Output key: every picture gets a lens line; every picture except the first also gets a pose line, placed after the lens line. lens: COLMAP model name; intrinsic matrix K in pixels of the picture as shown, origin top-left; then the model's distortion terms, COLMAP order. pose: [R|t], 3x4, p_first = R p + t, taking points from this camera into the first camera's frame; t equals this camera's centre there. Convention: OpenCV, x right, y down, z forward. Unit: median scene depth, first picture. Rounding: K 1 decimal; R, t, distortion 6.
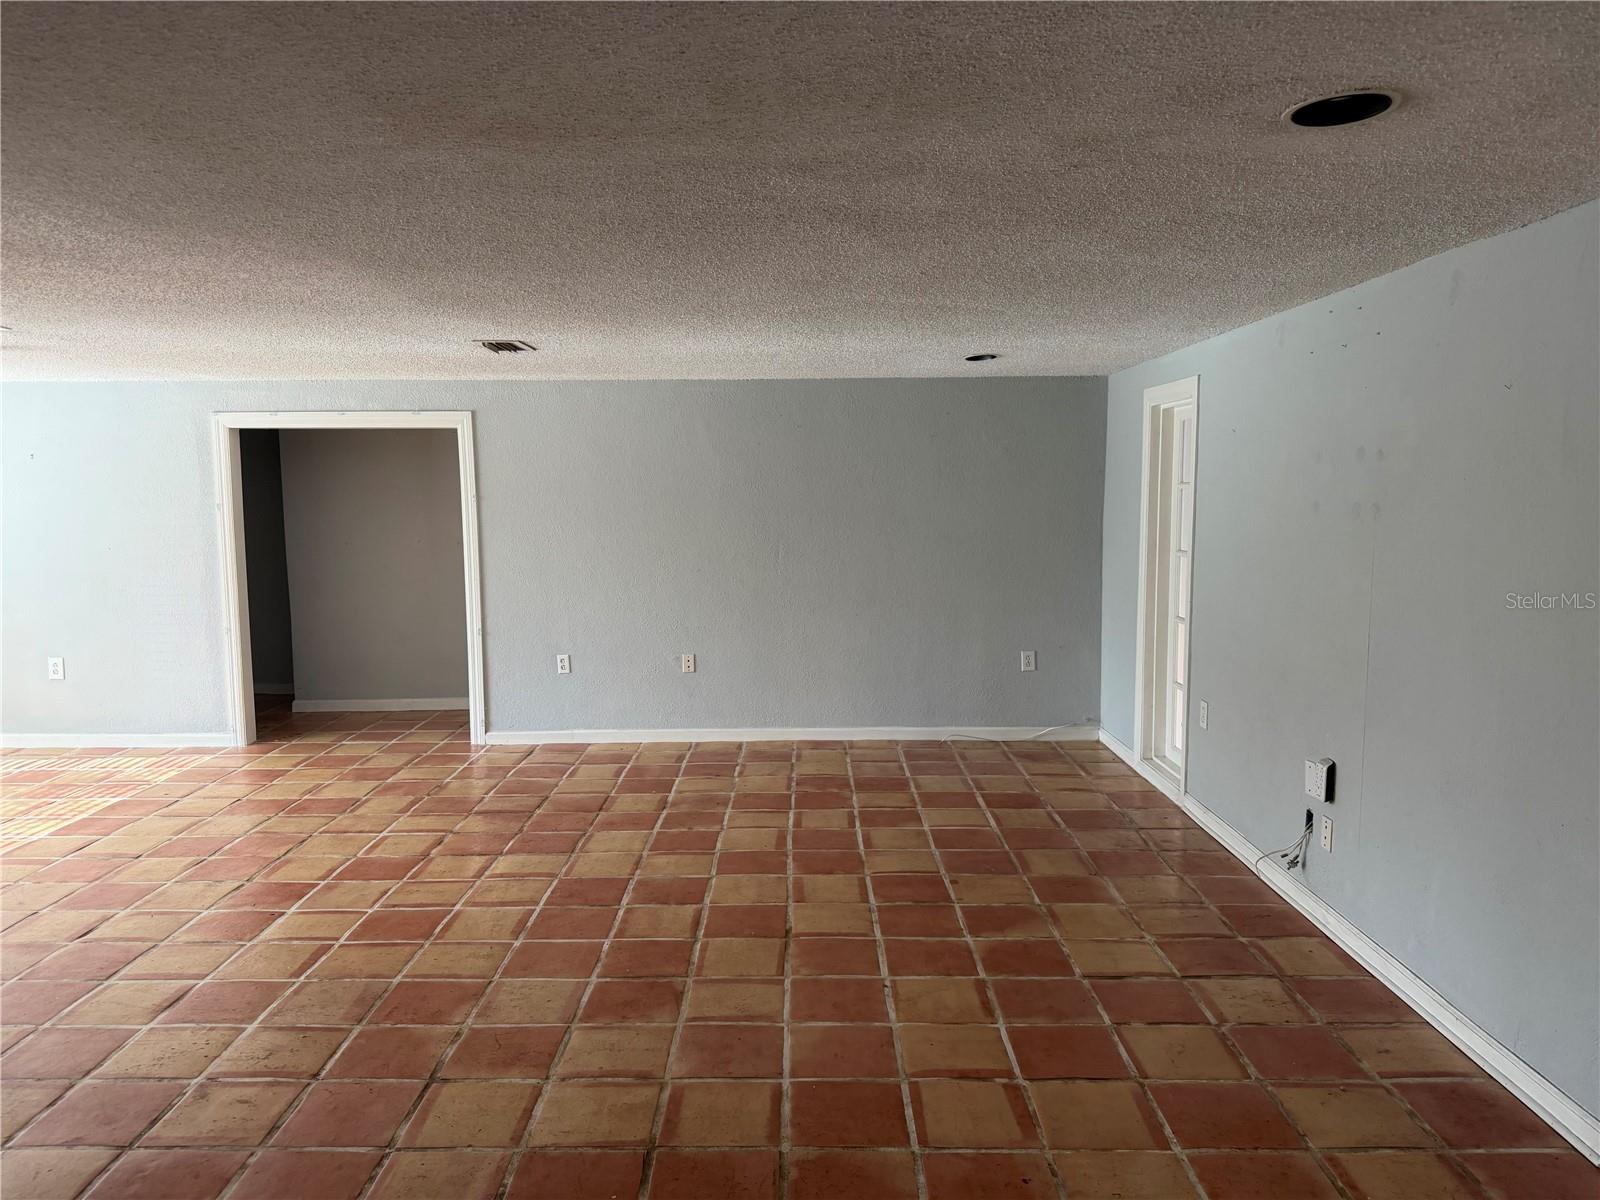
lens RADIAL K [[1147.0, 0, 788.2], [0, 1147.0, 610.2], [0, 0, 1]] dist [0.053639, -0.043073]
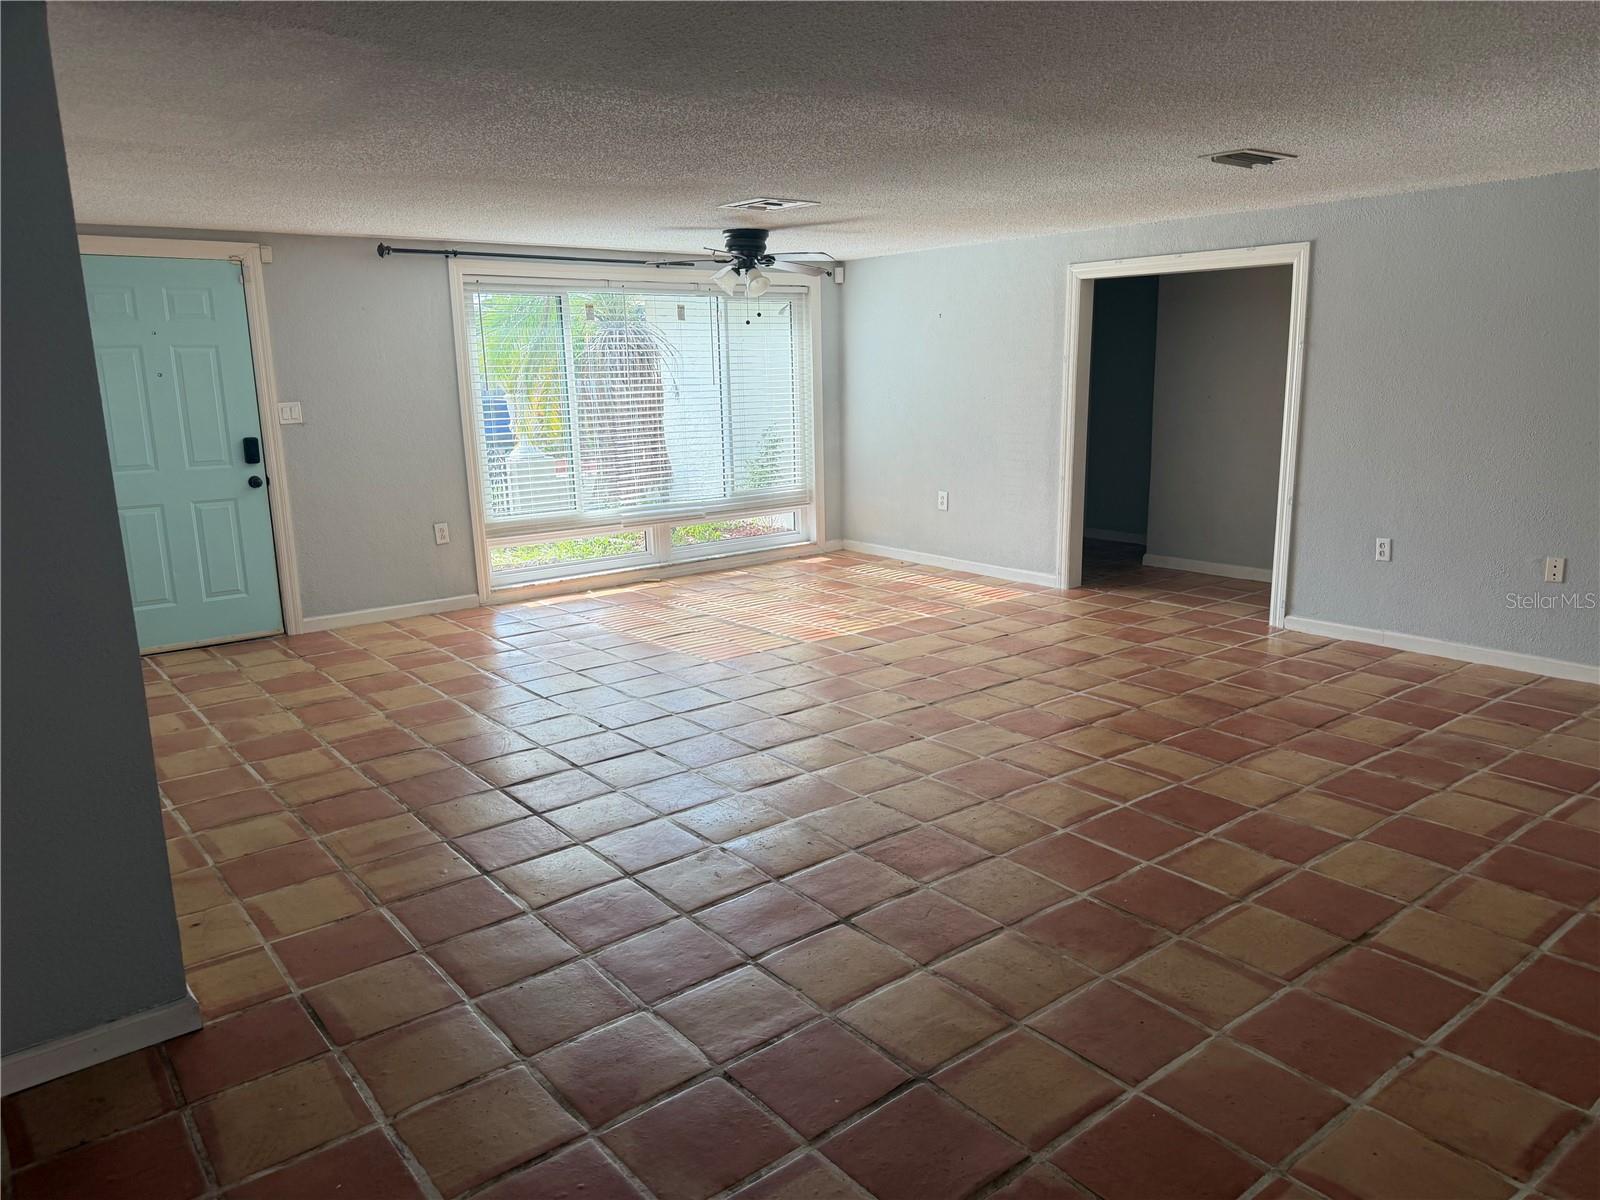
lens RADIAL K [[1147.0, 0, 798.8], [0, 1147.0, 597.6], [0, 0, 1]] dist [0.053639, -0.043073]
pose [[0.632795, 0.159822, -0.757646, 0.226146], [-0.073848, 0.986464, 0.146411, -0.013076], [0.770790, -0.036698, 0.636031, 0.191073]]
